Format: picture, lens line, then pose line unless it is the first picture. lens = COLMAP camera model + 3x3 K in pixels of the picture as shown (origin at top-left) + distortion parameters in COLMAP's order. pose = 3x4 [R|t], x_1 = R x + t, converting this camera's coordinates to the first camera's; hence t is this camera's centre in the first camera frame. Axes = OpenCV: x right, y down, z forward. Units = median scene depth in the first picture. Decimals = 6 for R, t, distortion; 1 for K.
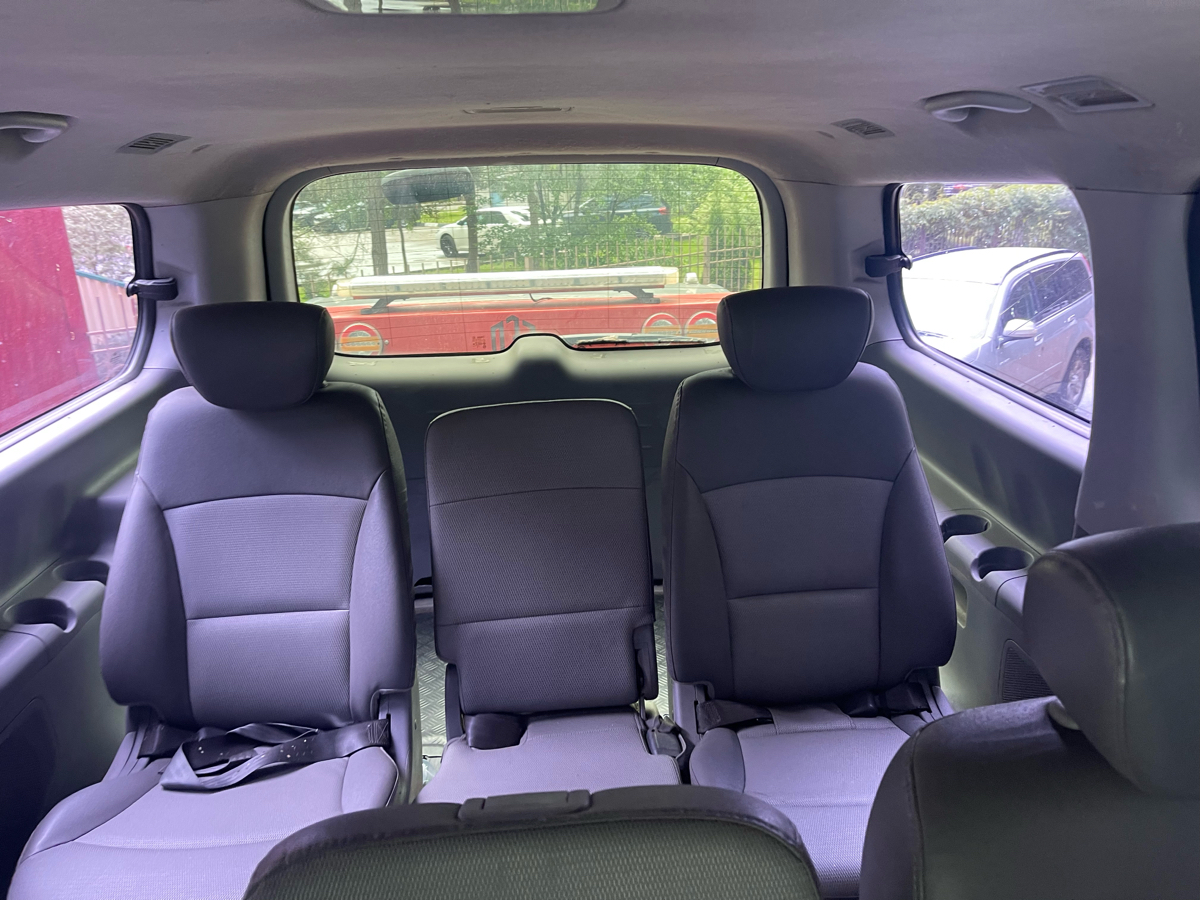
lens RADIAL K [[893.7, 0, 618.3], [0, 893.7, 460.9], [0, 0, 1]] dist [0.023990, -0.039927]
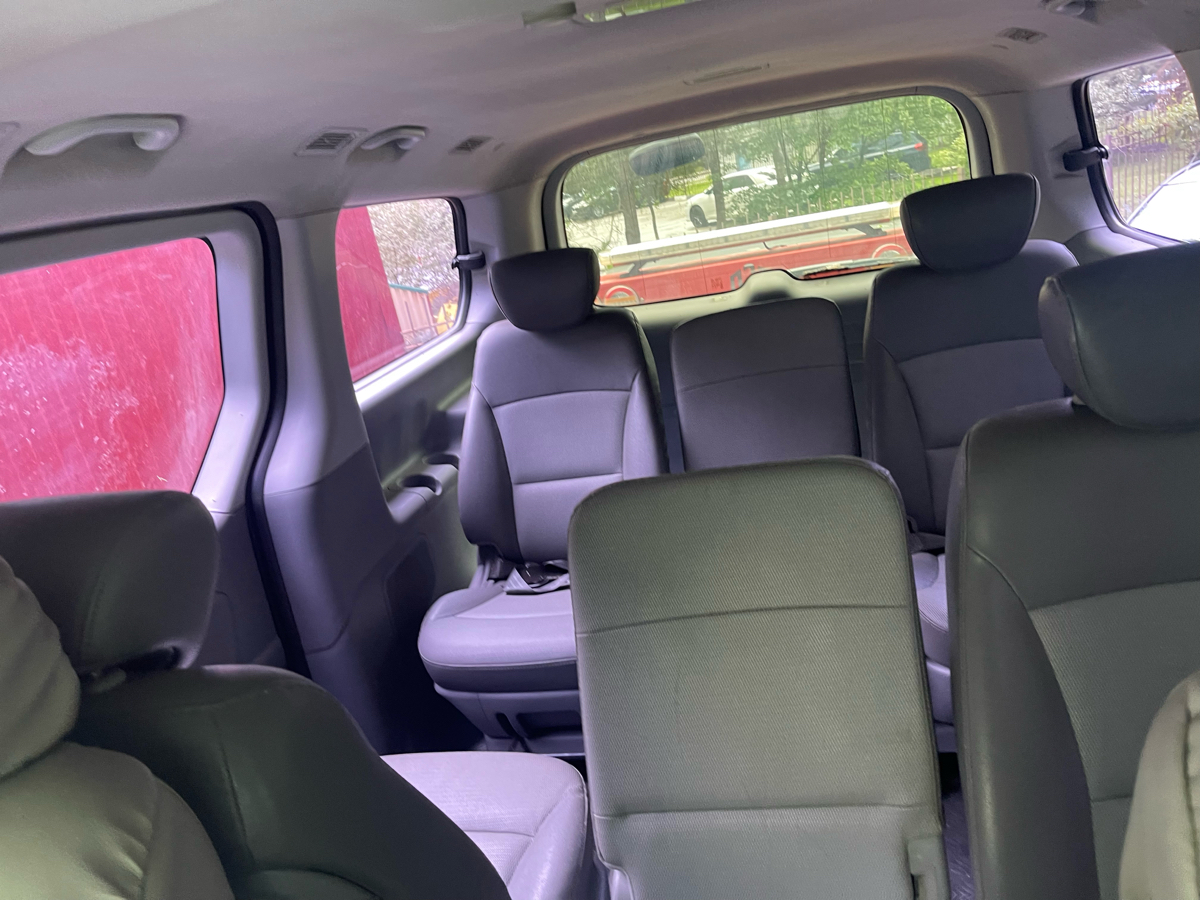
lens RADIAL K [[893.7, 0, 590.4], [0, 893.7, 448.5], [0, 0, 1]] dist [0.023990, -0.039927]
pose [[0.946355, -0.057604, -0.317954, 0.059134], [0.064104, 0.997893, 0.010011, 0.073971], [0.316707, -0.029856, 0.948053, -0.197388]]
